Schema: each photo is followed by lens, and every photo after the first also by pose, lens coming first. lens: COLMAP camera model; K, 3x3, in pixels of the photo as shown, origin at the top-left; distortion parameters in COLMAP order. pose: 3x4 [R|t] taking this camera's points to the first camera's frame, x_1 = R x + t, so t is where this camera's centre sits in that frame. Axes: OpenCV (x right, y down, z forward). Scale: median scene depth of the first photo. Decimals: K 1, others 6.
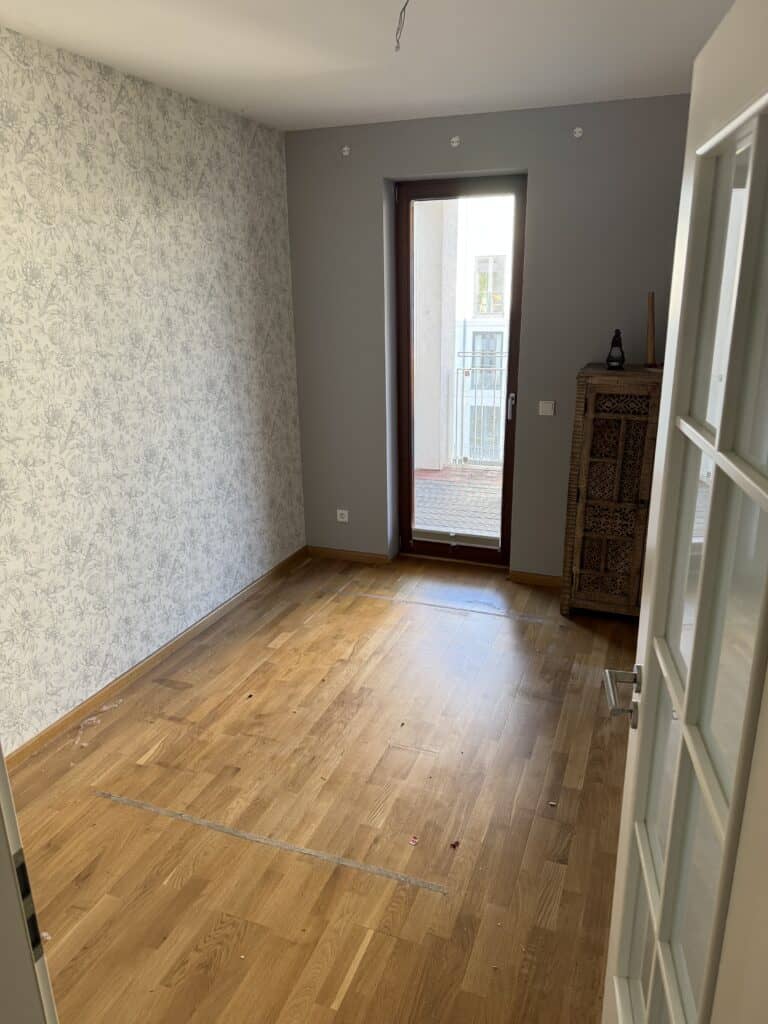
lens RADIAL K [[724.6, 0, 384.0], [0, 724.6, 512.0], [0, 0, 1]] dist [0.000737, -0.004273]
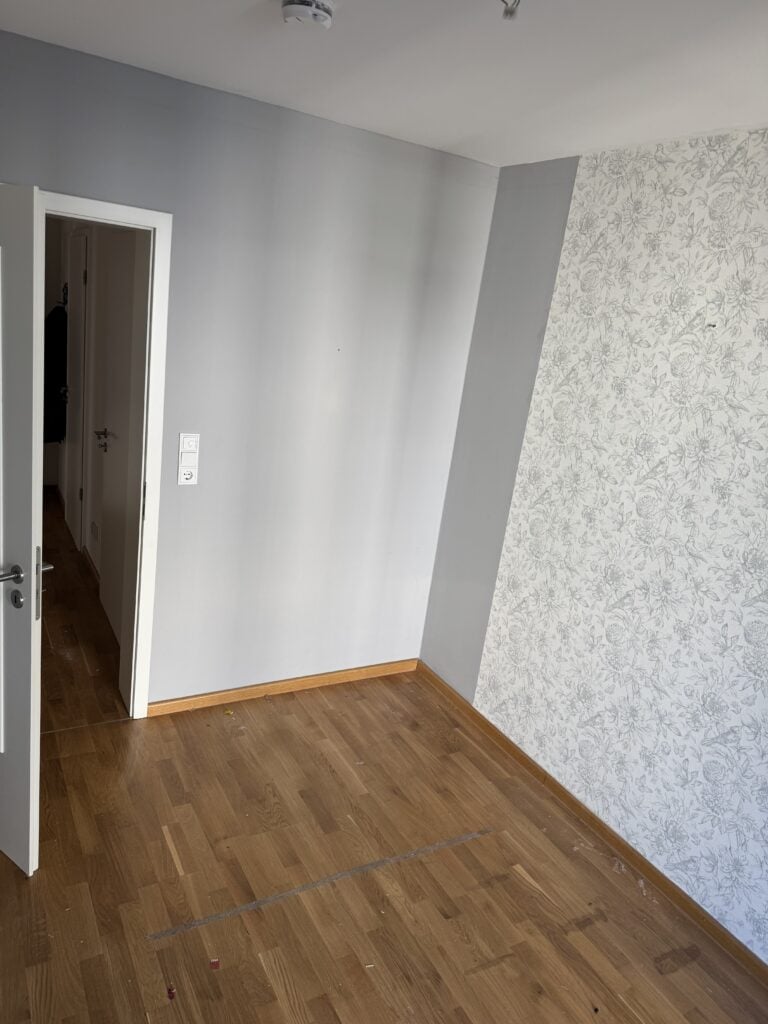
lens RADIAL K [[805.0, 0, 384.0], [0, 805.0, 512.0], [0, 0, 1]] dist [0.002642, -0.003612]
pose [[-0.657960, 0.116036, -0.744059, 0.582392], [-0.336960, 0.838259, 0.428695, -0.498586], [0.673459, 0.532782, -0.512442, 1.387213]]
